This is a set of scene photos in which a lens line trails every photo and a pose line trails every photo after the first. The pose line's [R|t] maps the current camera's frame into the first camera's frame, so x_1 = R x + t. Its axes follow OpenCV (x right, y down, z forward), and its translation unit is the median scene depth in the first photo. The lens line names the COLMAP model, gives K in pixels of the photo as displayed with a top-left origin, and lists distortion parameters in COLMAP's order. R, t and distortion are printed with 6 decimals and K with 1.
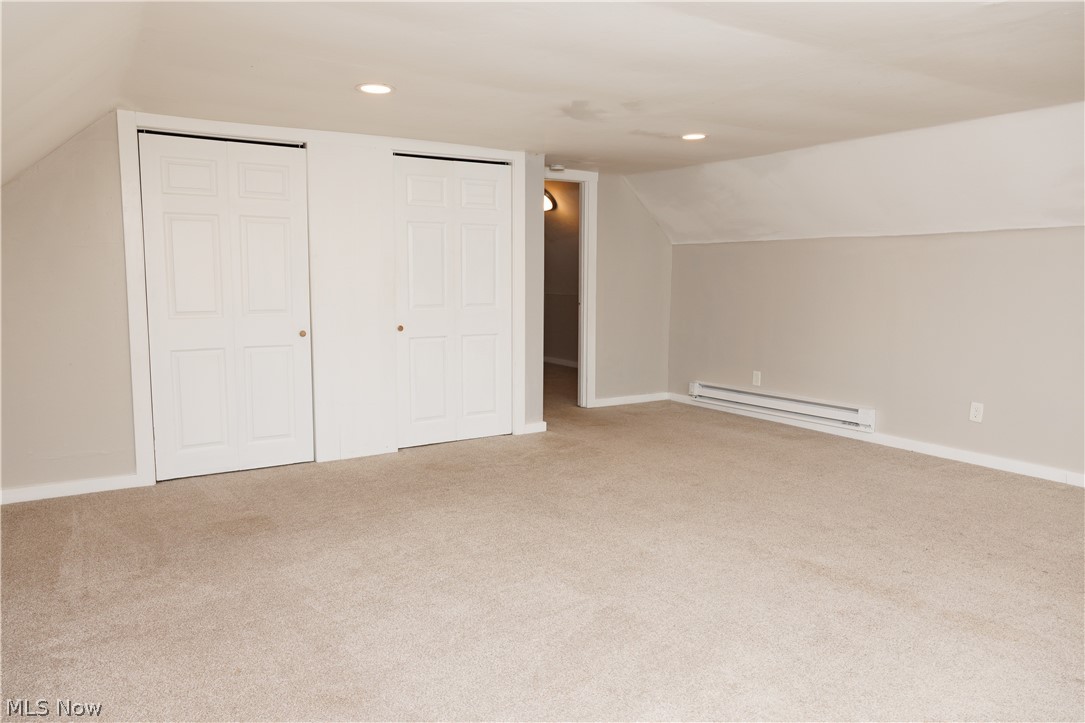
lens RADIAL K [[728.1, 0, 544.7], [0, 728.1, 358.6], [0, 0, 1]] dist [-0.003405, 0.003902]
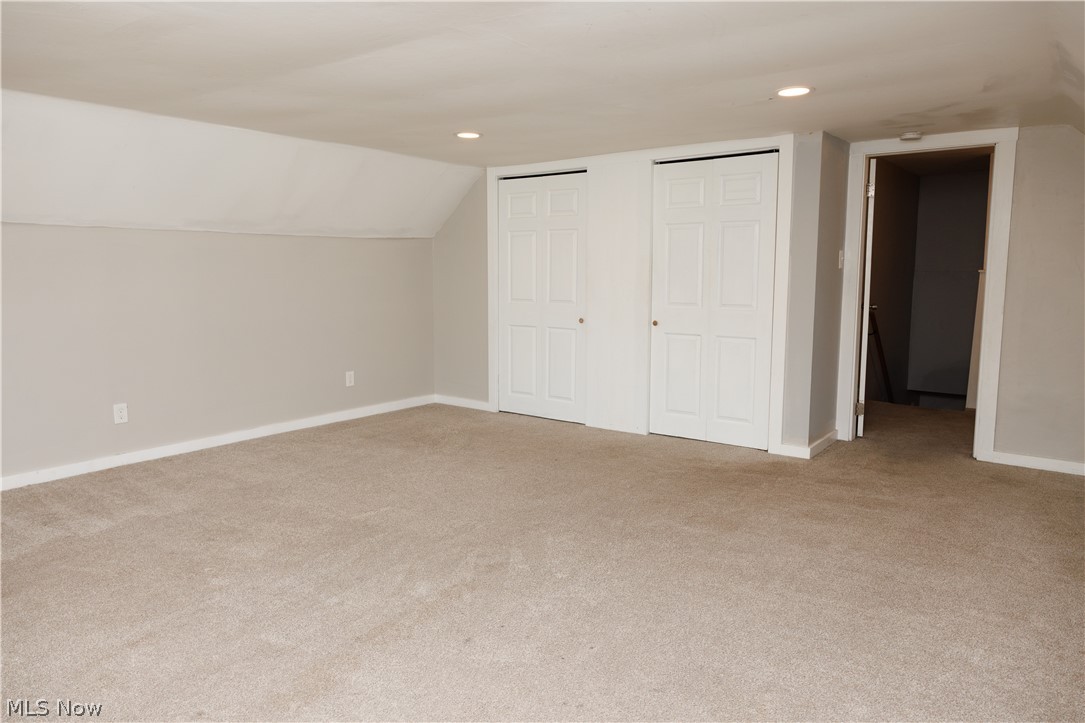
lens RADIAL K [[728.1, 0, 545.7], [0, 728.1, 363.1], [0, 0, 1]] dist [-0.003405, 0.003902]
pose [[0.374528, 0.117551, -0.919734, 0.706749], [-0.104715, 0.990947, 0.084011, -0.053415], [0.921284, 0.064846, 0.383447, 0.411316]]
